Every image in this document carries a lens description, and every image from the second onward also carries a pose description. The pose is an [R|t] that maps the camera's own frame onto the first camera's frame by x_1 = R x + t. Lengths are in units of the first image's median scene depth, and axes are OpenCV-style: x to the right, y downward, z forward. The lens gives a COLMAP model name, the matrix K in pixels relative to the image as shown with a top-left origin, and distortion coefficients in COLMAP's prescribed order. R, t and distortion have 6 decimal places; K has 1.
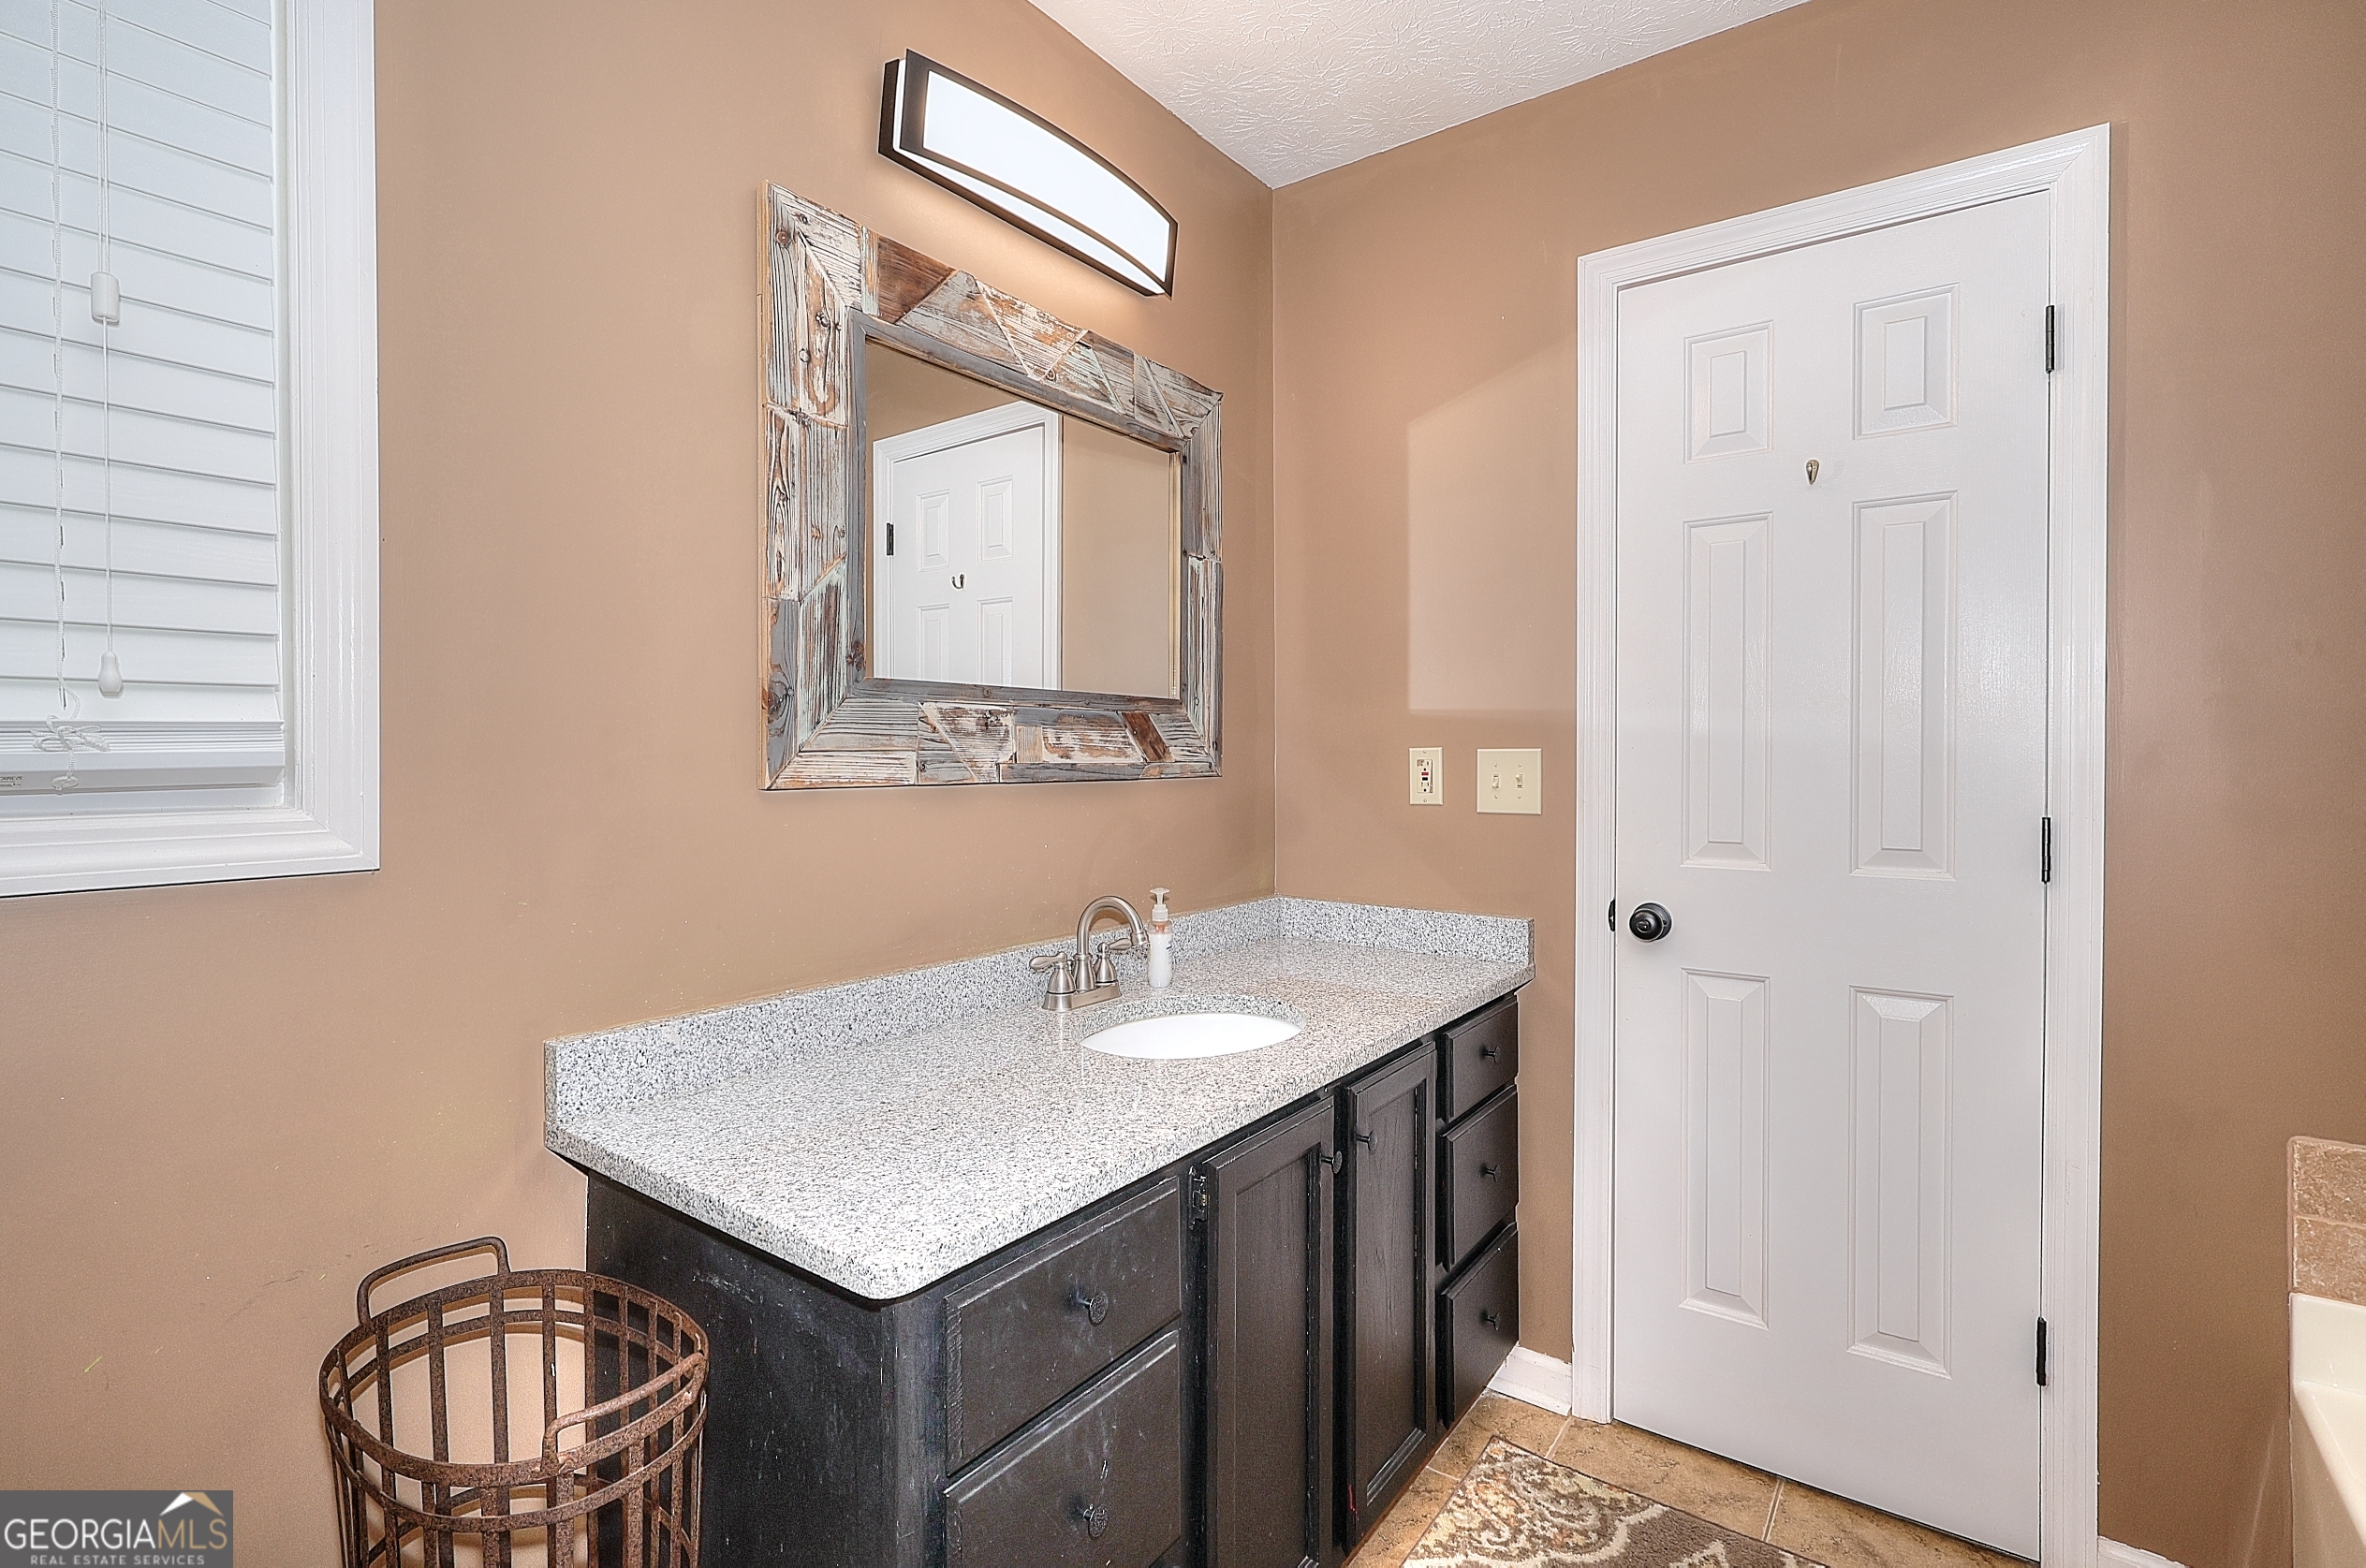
lens RADIAL K [[1091.8, 0, 1182.5], [0, 1091.8, 779.4], [0, 0, 1]] dist [-0.003845, 0.001088]
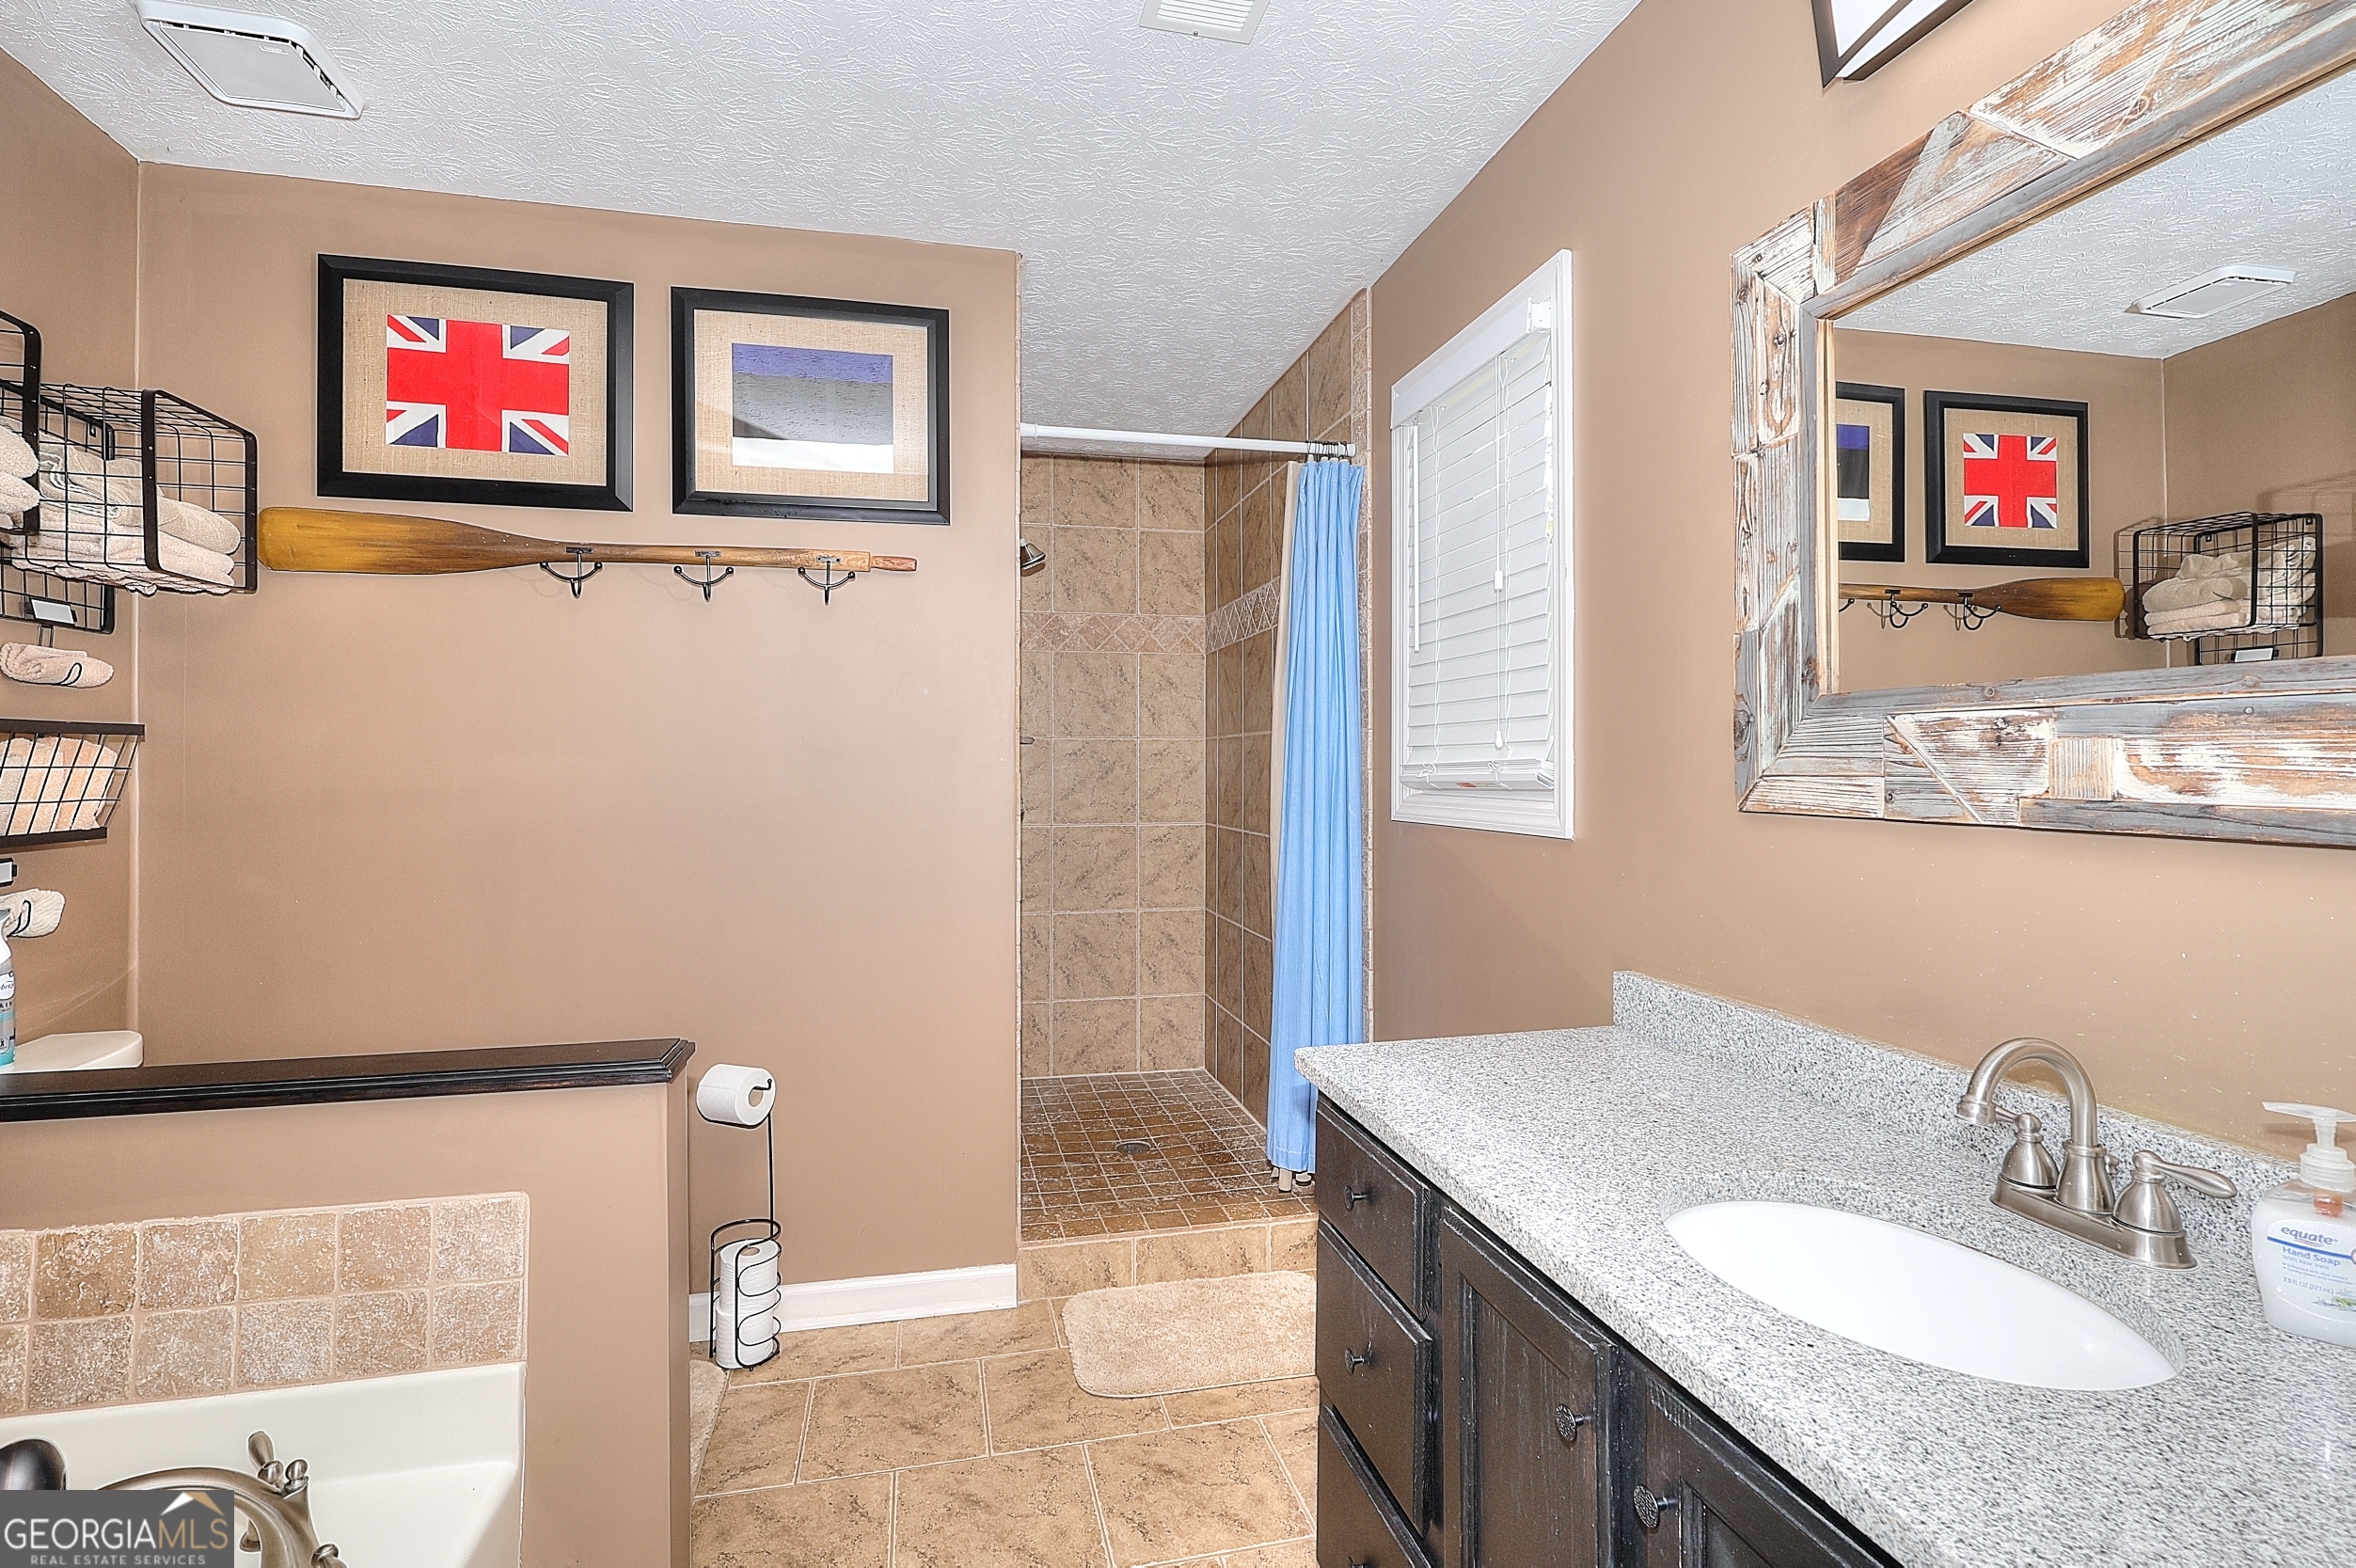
lens RADIAL K [[1087.3, 0, 1177.5], [0, 1087.3, 779.4], [0, 0, 1]] dist [-0.003845, 0.001088]
pose [[-0.644889, 0.012665, -0.764172, 0.724001], [-0.015856, 0.999426, 0.029945, -0.040872], [0.764112, 0.031428, -0.644317, 1.145985]]
